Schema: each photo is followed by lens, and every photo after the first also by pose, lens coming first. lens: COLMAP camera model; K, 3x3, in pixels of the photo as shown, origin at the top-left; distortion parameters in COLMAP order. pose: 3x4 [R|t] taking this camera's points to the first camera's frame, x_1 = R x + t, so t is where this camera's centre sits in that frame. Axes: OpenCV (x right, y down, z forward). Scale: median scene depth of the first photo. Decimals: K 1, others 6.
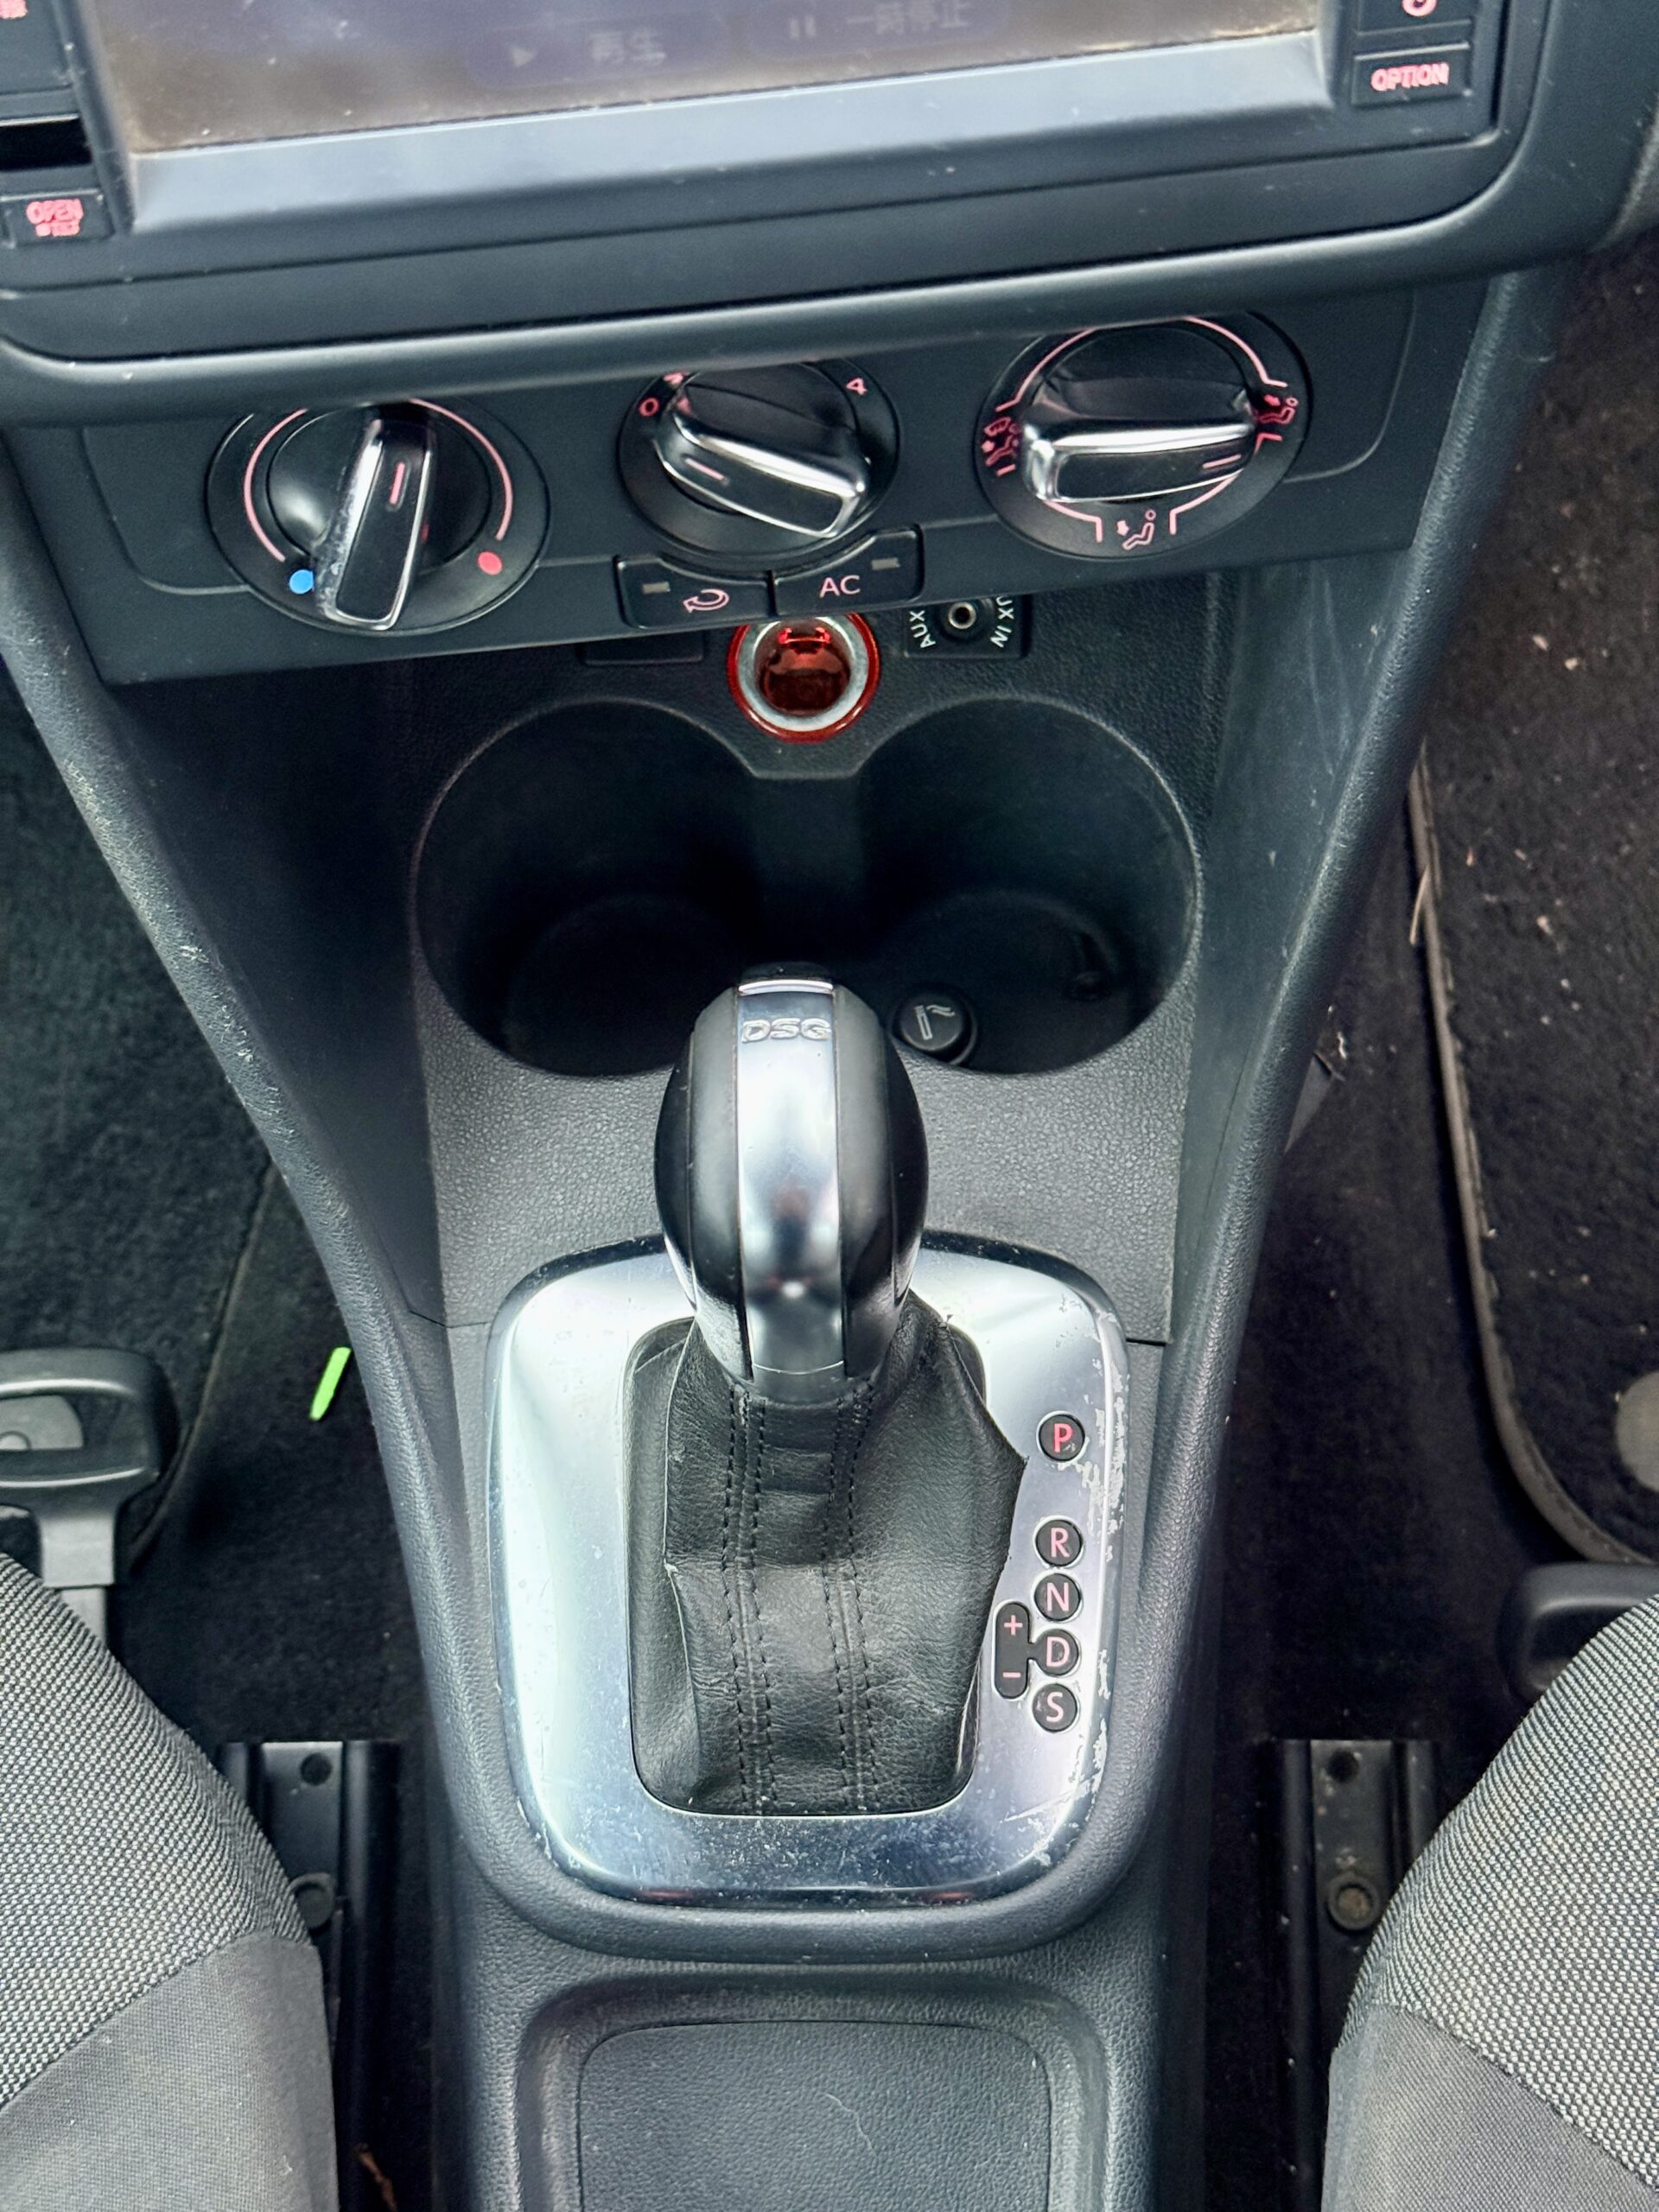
lens RADIAL K [[3107.1, 0, 821.9], [0, 3107.1, 1111.9], [0, 0, 1]] dist [0.193205, -0.552686]
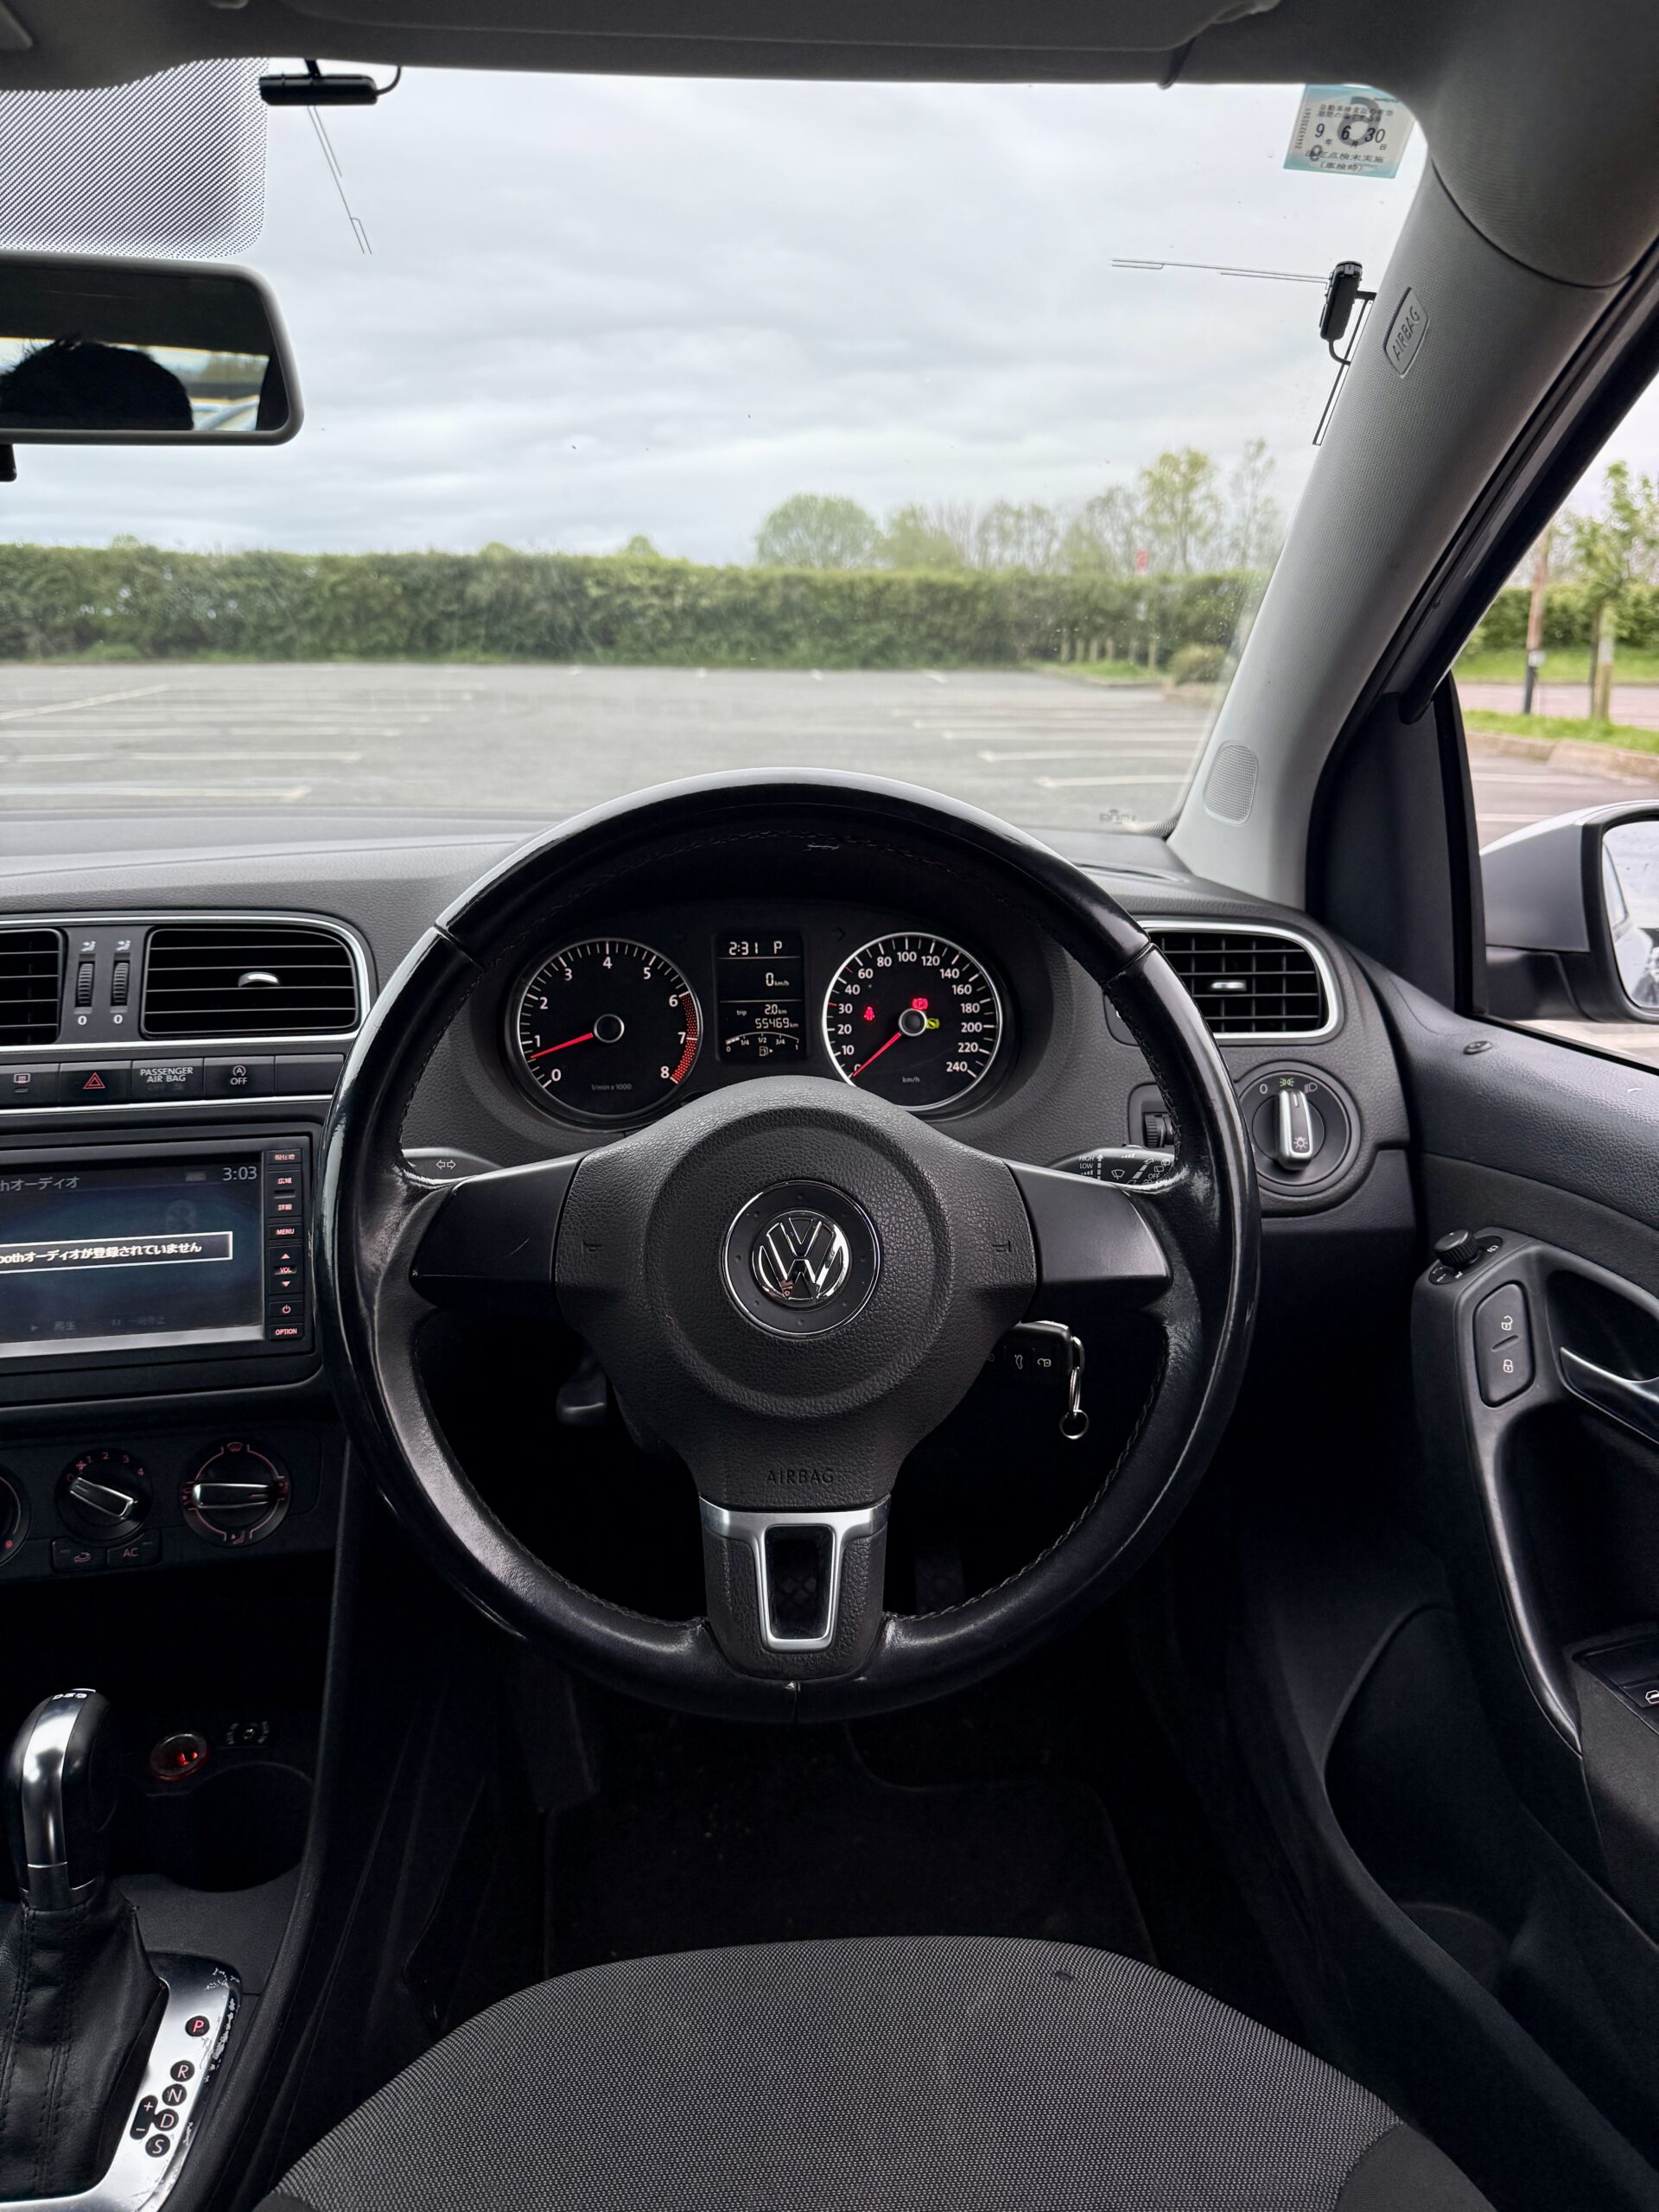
lens RADIAL K [[1575.4, 0, 832.4], [0, 1575.4, 1099.2], [0, 0, 1]] dist [0.164107, -0.352696]
pose [[0.995362, 0.003062, 0.096152, 0.409173], [0.079795, 0.532006, -0.842973, 0.737050], [-0.053735, 0.846735, 0.529294, -0.159617]]
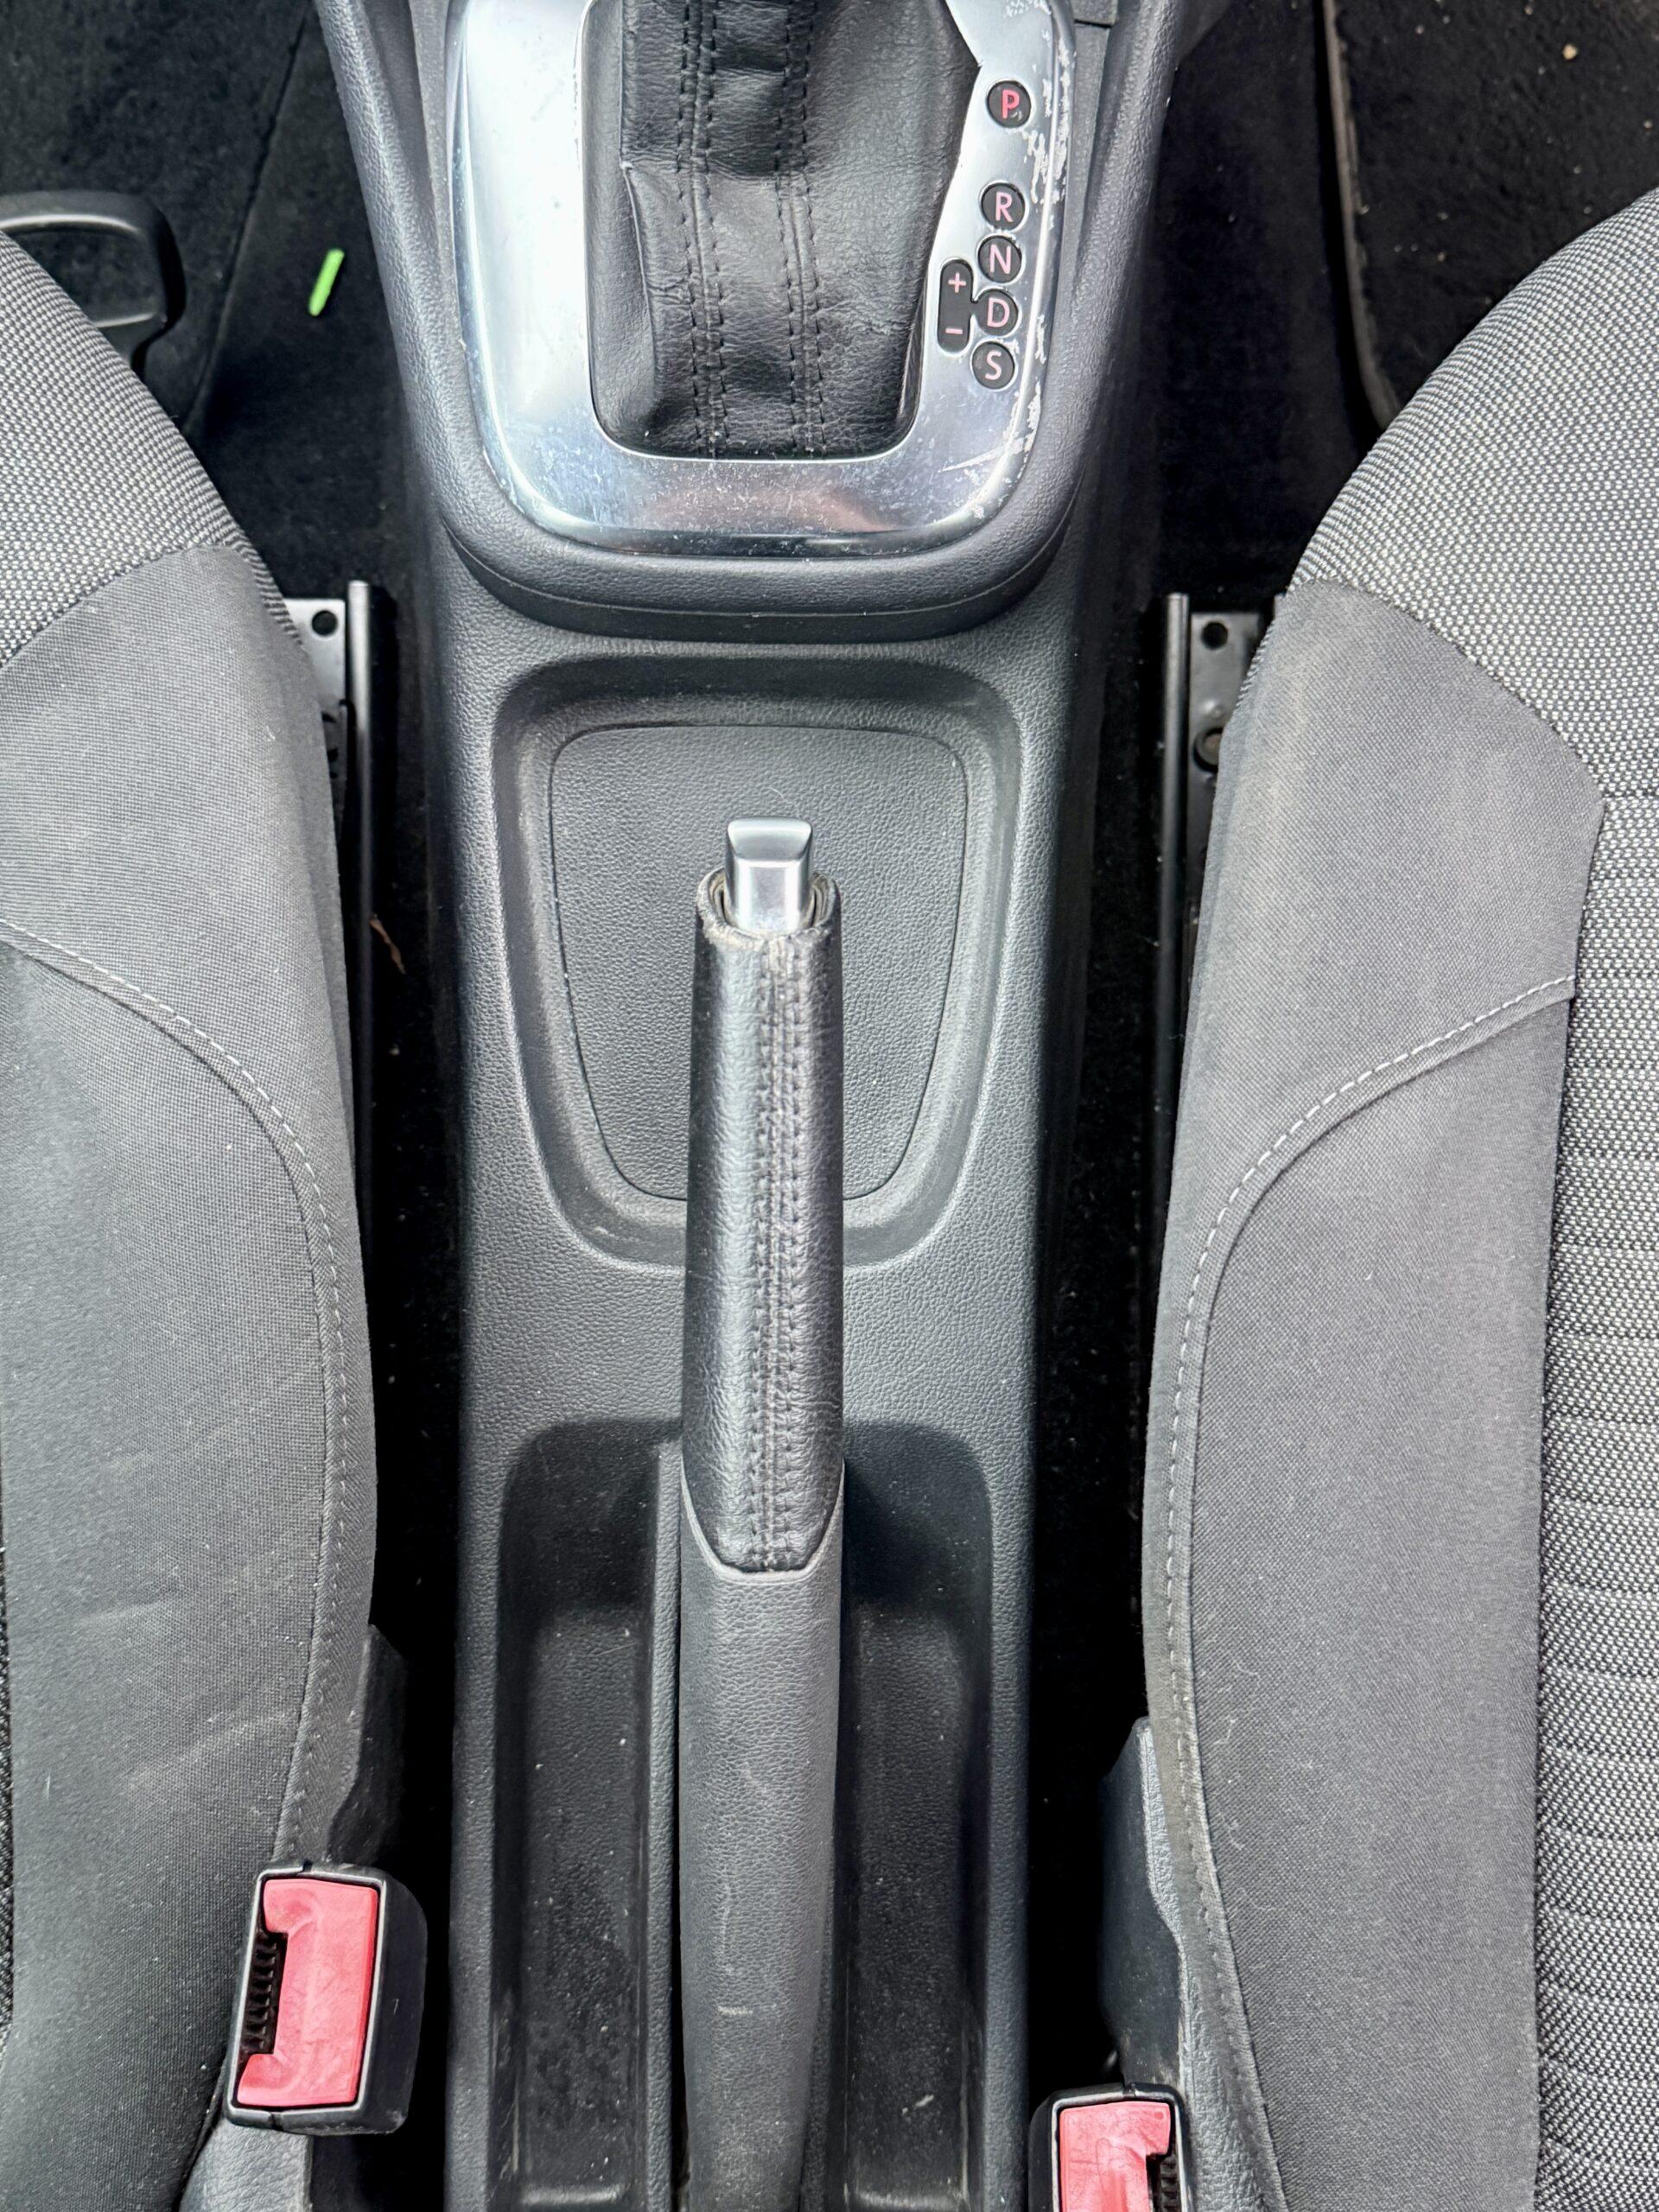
lens RADIAL K [[2233.2, 0, 829.5], [0, 2233.2, 1106.0], [0, 0, 1]] dist [0.148855, -0.347733]
pose [[0.999354, 0.013315, 0.033368, -0.002939], [-0.020161, 0.976598, 0.214126, 0.273148], [-0.029736, -0.214660, 0.976236, 0.205463]]
